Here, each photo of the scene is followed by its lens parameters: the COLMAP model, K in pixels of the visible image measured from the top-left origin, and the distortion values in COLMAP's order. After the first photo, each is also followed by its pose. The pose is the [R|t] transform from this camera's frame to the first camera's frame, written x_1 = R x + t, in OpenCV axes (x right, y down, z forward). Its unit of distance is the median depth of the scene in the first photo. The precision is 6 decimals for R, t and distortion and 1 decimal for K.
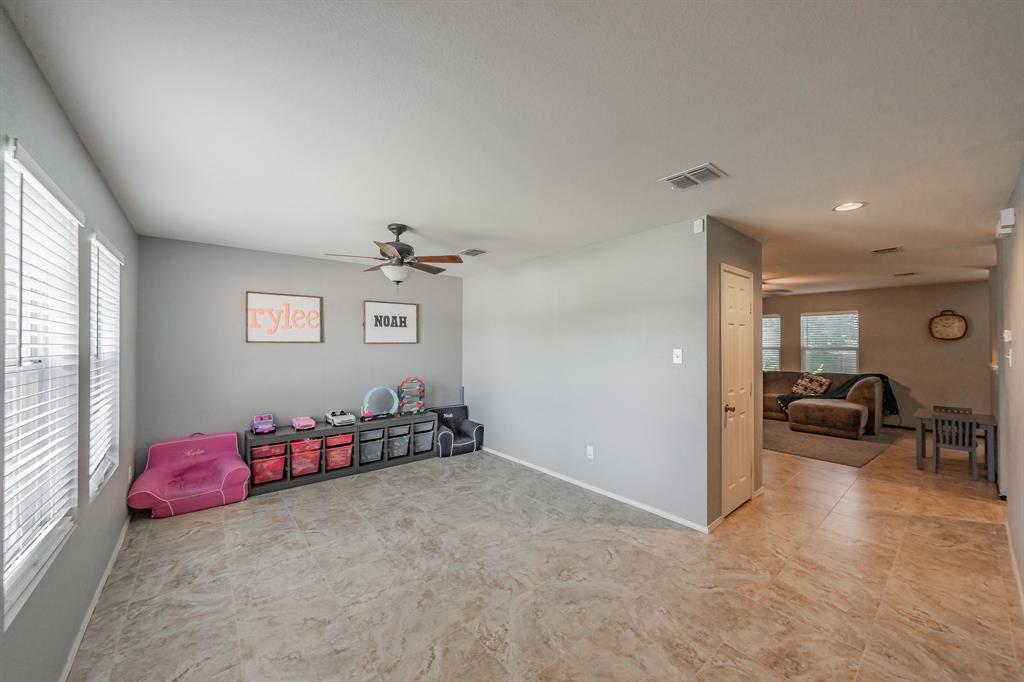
lens RADIAL K [[377.0, 0, 512.0], [0, 377.0, 341.0], [0, 0, 1]] dist [-0.001113, -0.000136]
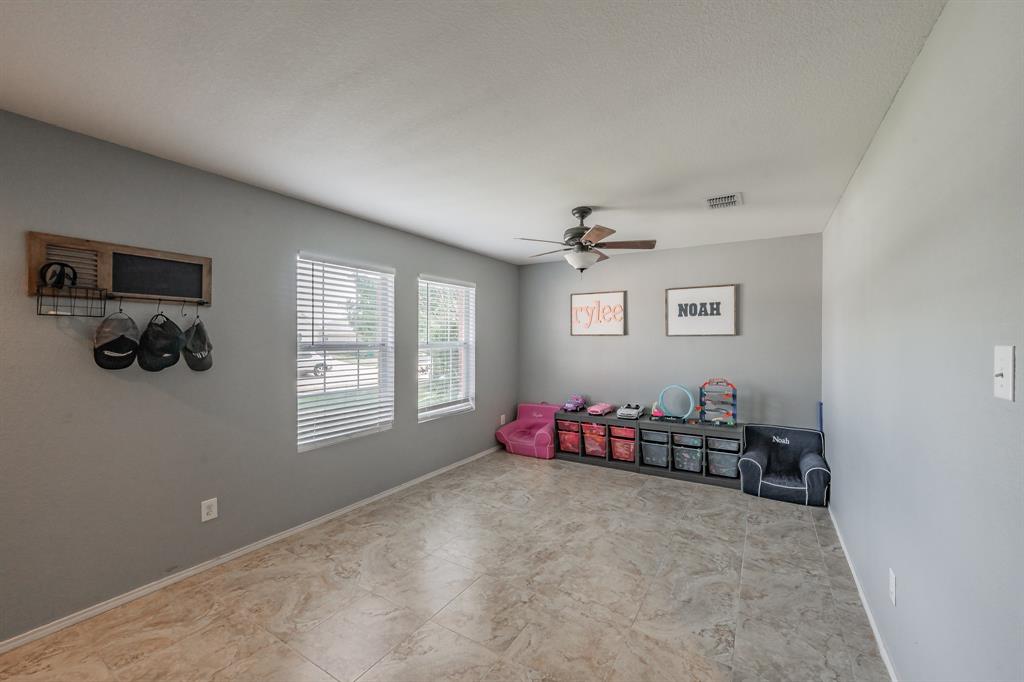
lens RADIAL K [[380.4, 0, 513.7], [0, 380.4, 335.5], [0, 0, 1]] dist [0.000065, -0.000074]
pose [[0.356667, -0.006659, -0.934208, 0.400377], [0.006559, 0.999968, -0.004624, 0.008823], [0.934208, -0.004479, 0.356700, 0.387745]]
